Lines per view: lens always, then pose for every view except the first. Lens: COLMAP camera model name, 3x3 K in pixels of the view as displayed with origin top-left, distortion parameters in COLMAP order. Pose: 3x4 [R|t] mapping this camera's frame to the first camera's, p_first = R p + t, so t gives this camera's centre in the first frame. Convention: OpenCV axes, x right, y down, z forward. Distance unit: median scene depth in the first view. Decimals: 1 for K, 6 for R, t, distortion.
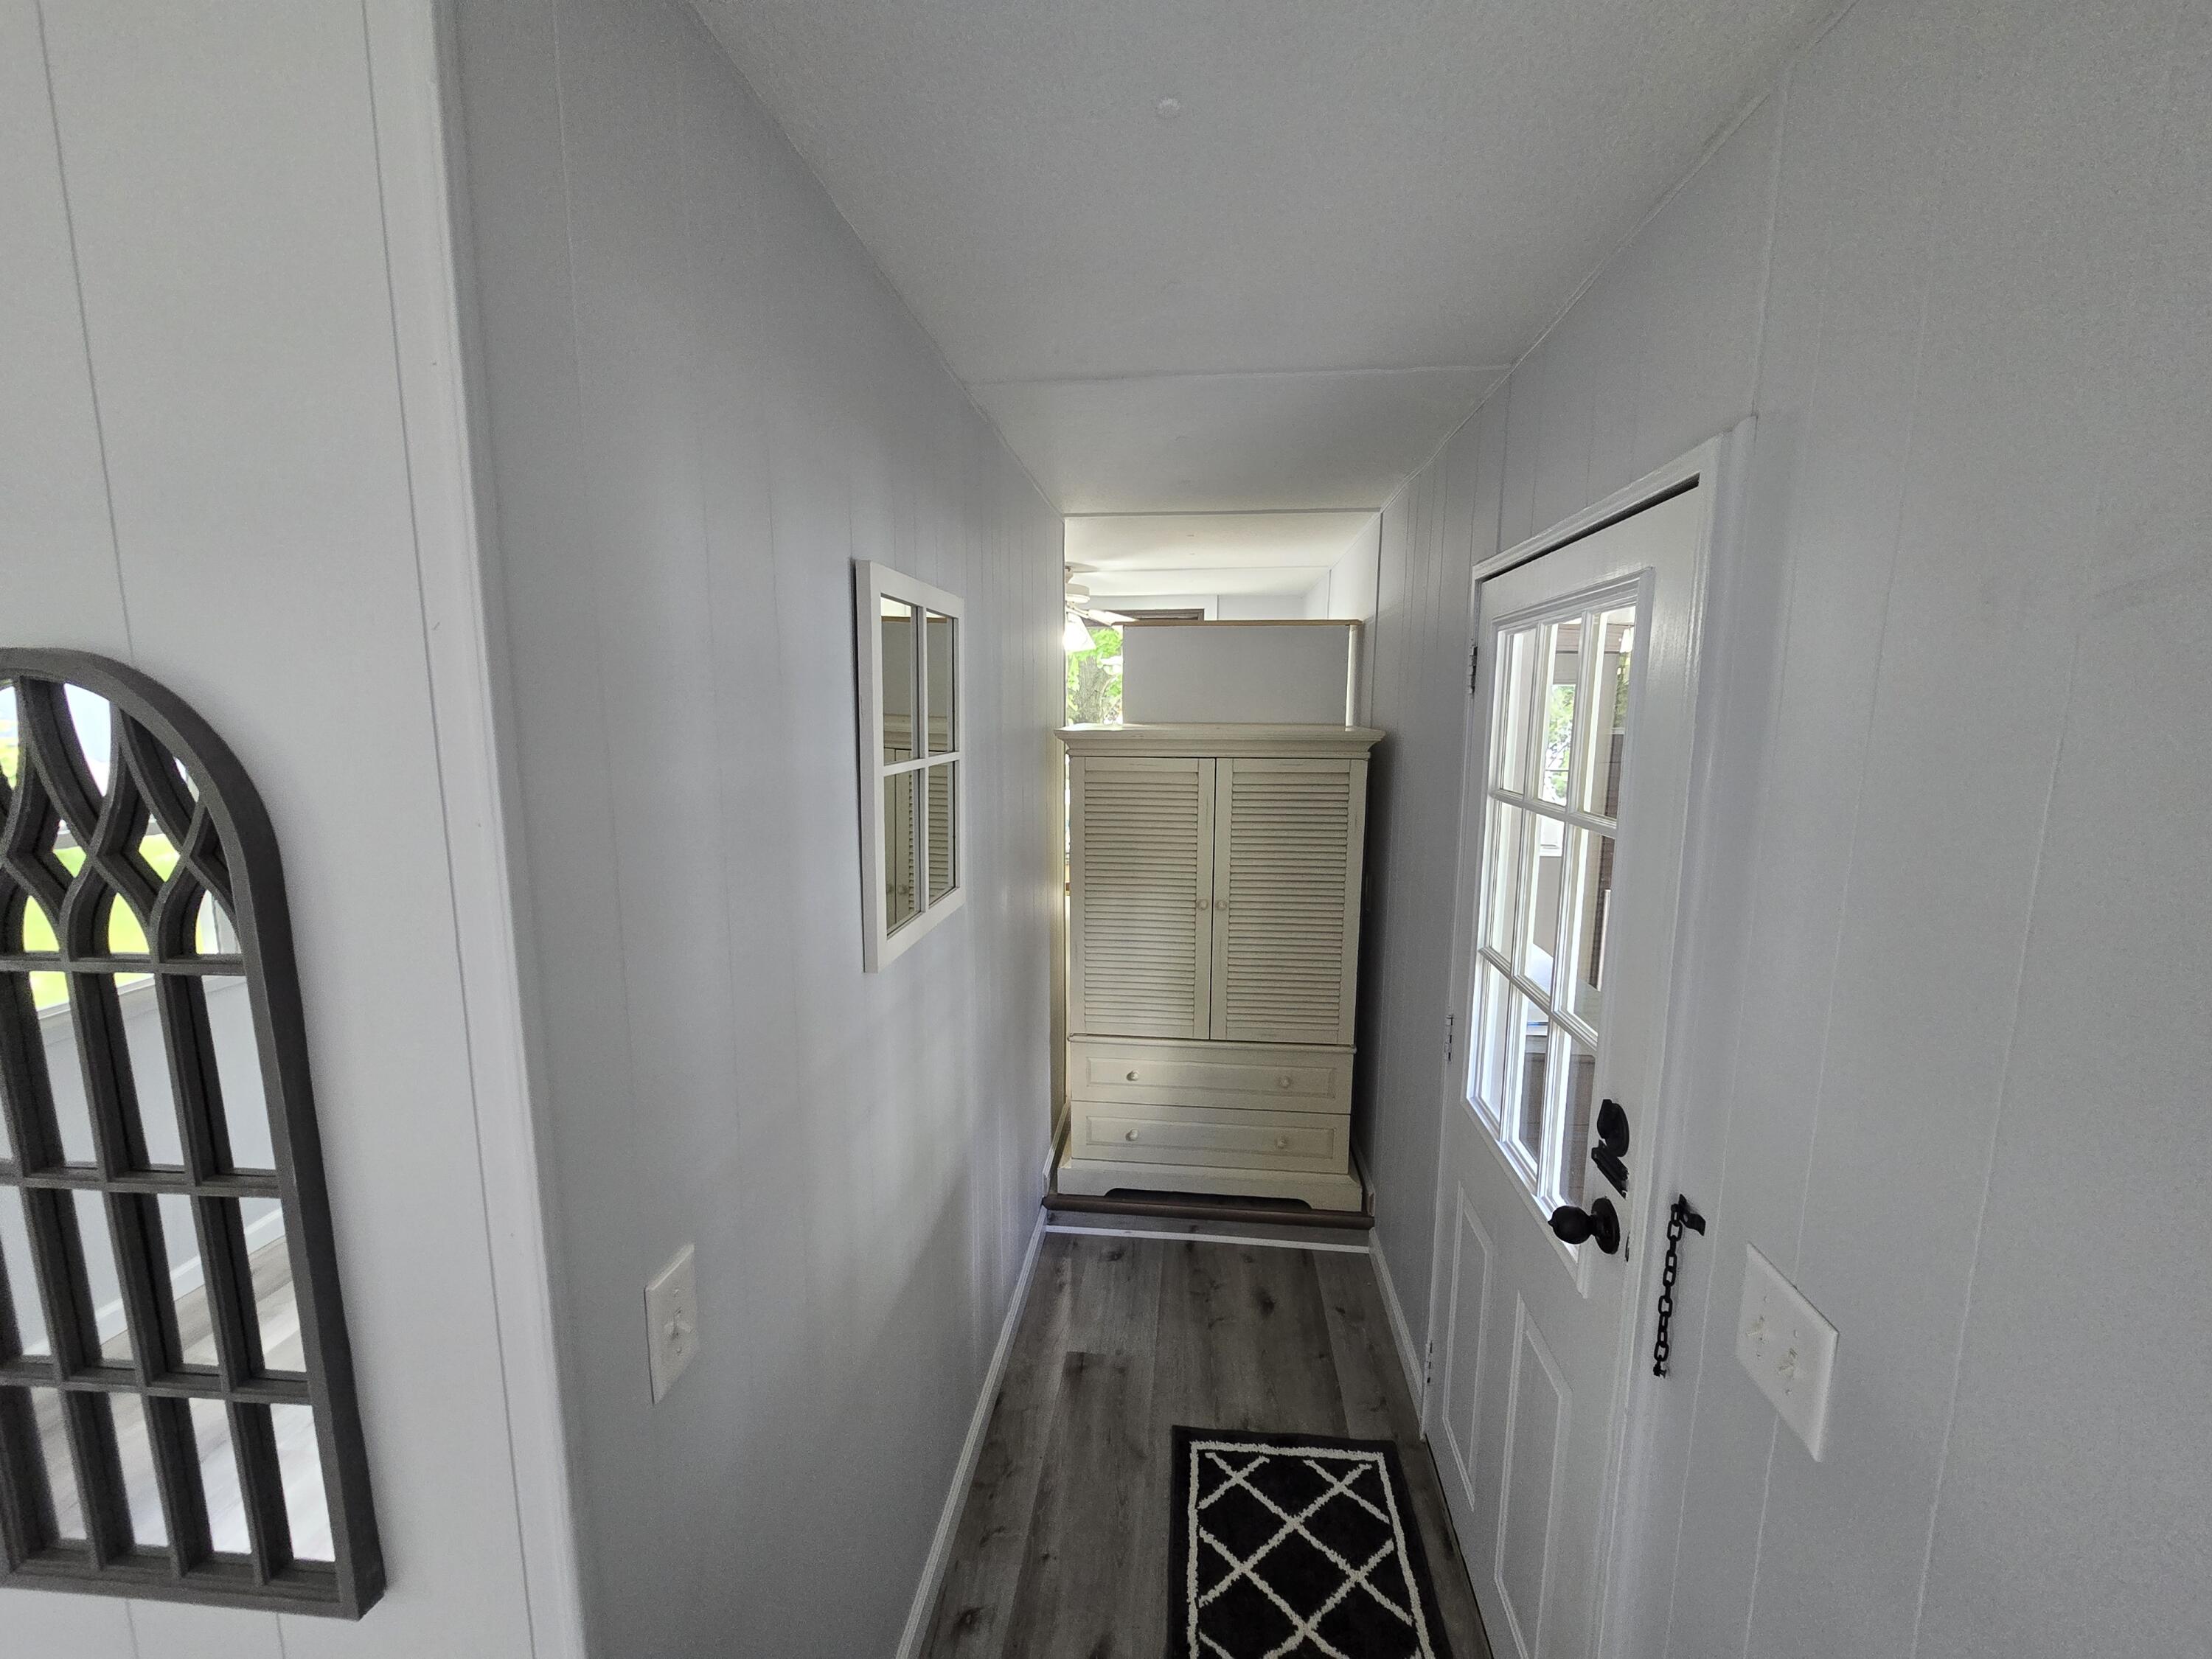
lens RADIAL K [[914.2, 0, 1104.6], [0, 914.2, 844.4], [0, 0, 1]] dist [-0.005757, 0.000308]
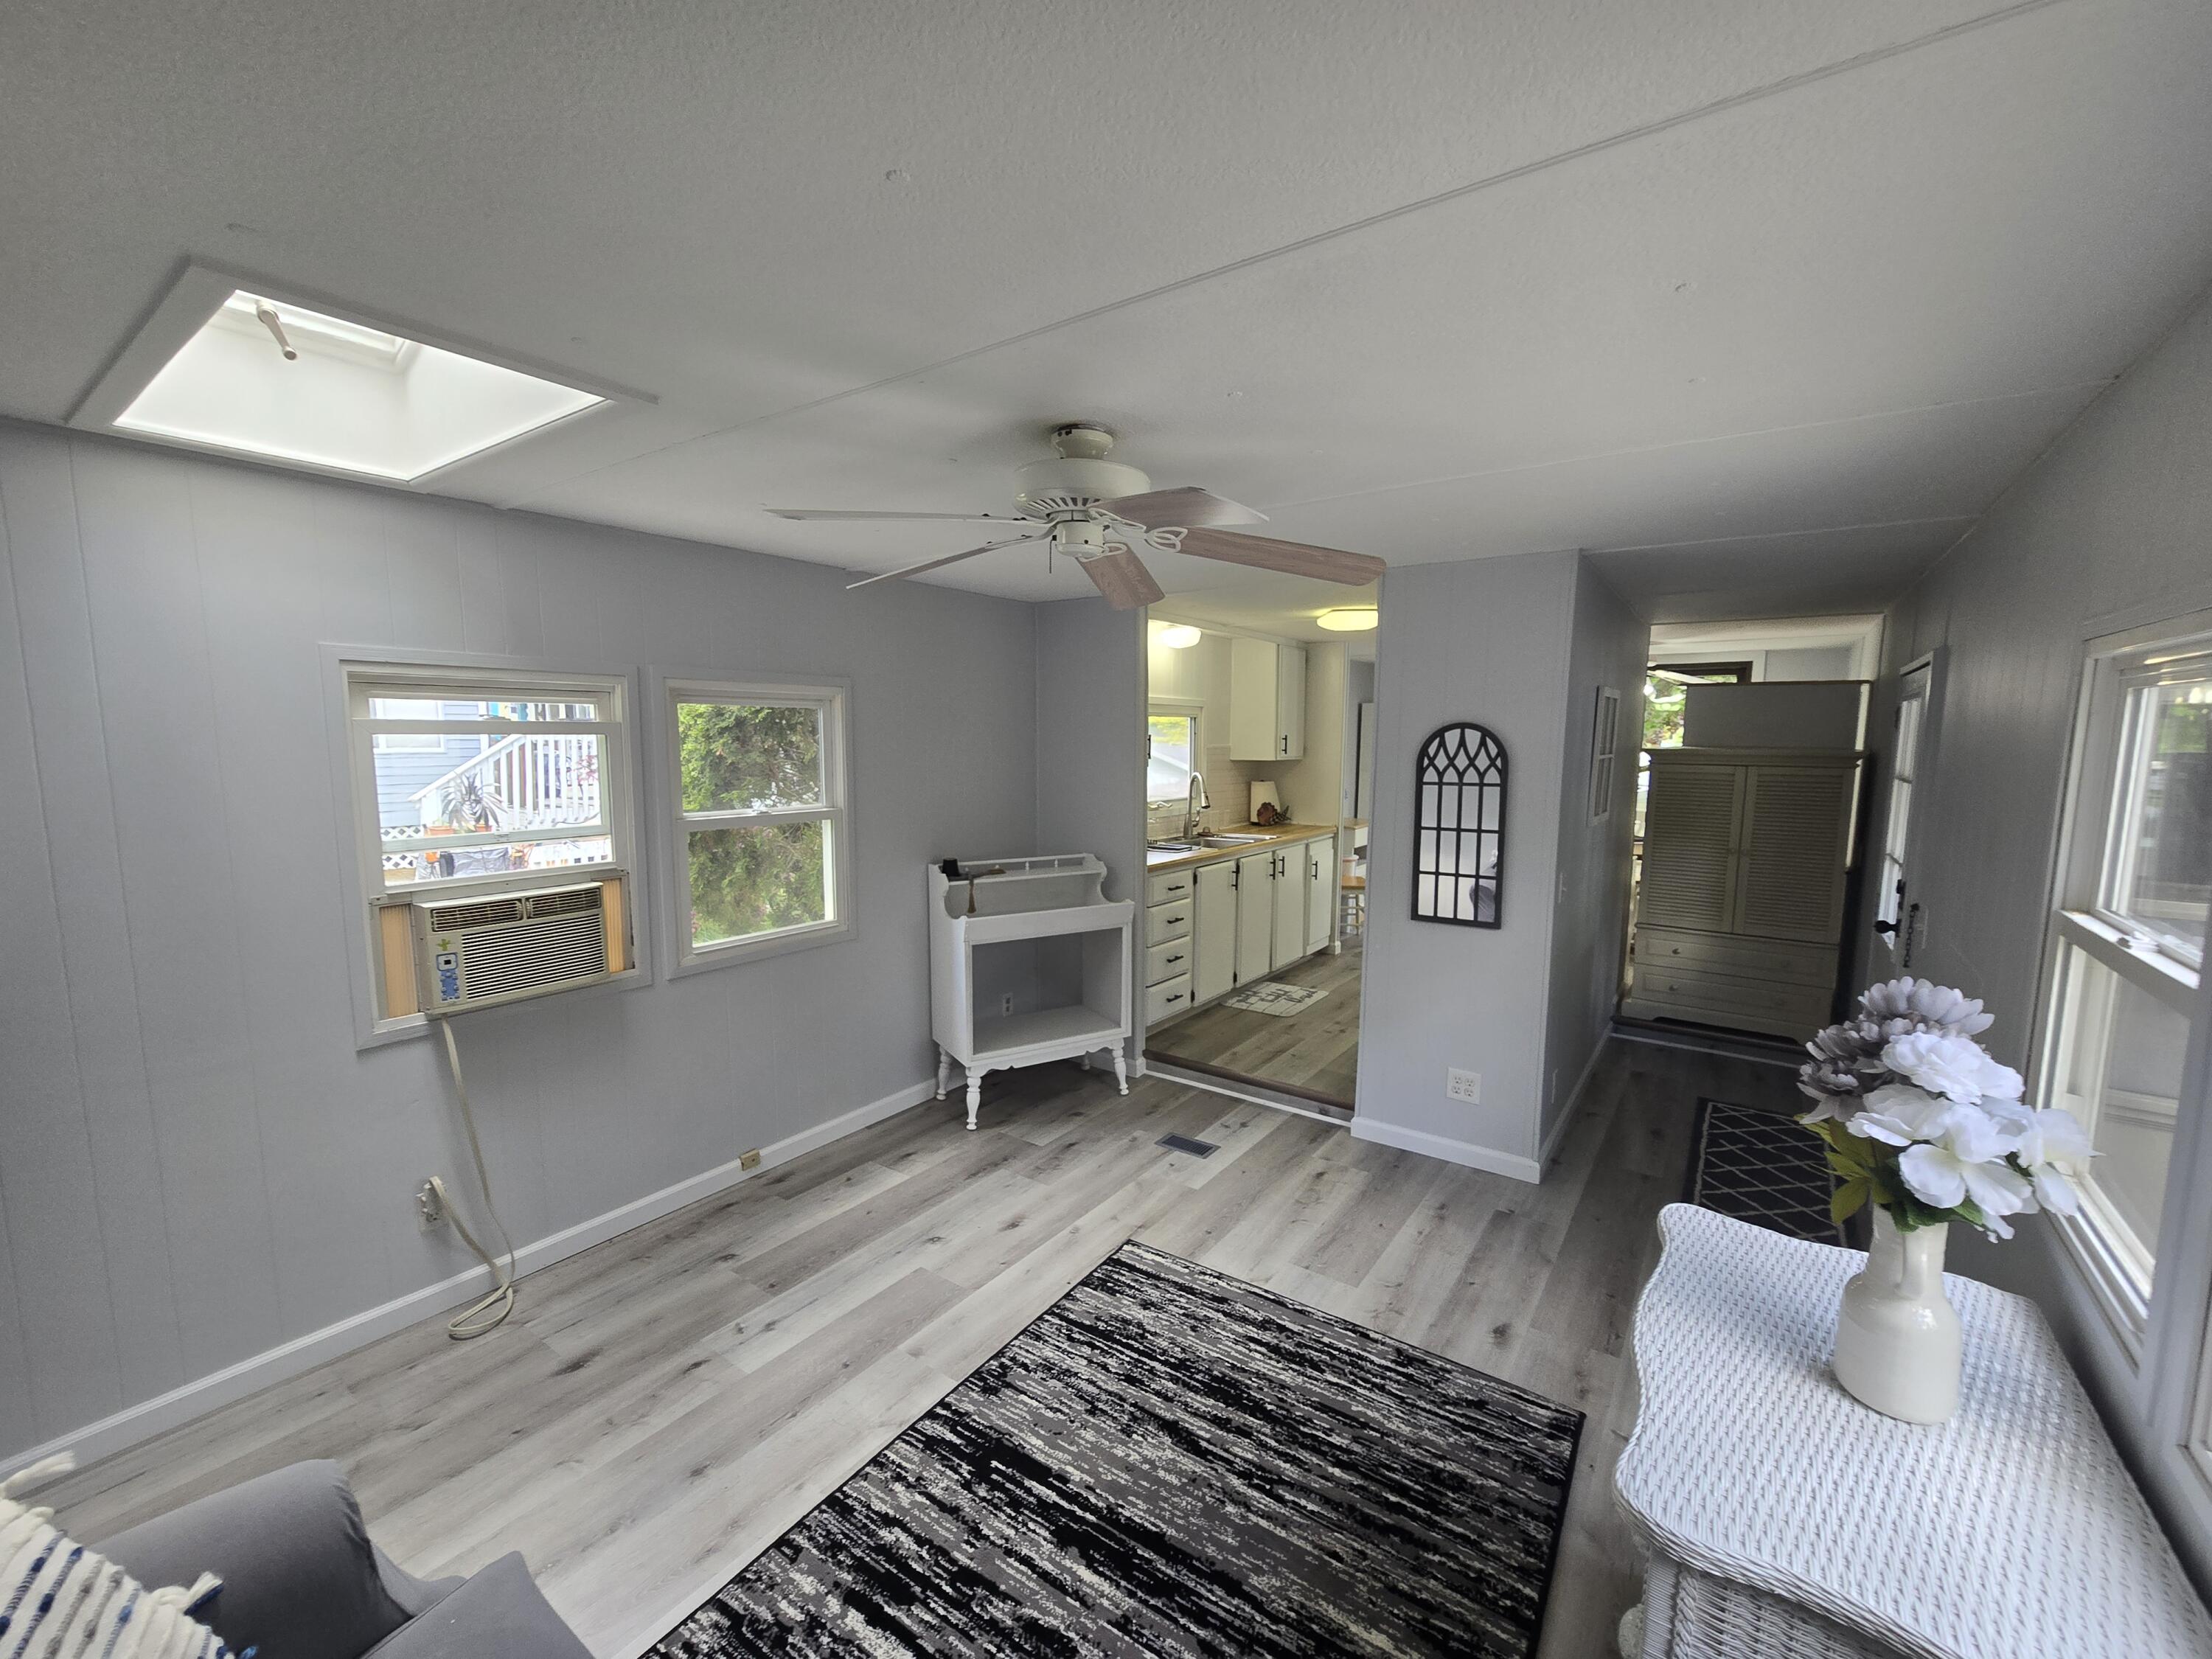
lens RADIAL K [[914.2, 0, 1104.6], [0, 914.2, 844.4], [0, 0, 1]] dist [-0.005757, 0.000308]
pose [[0.869995, 0.059886, -0.489410, -0.080236], [-0.075513, 0.997070, -0.012229, 0.162062], [0.487244, 0.047596, 0.871968, -1.061892]]
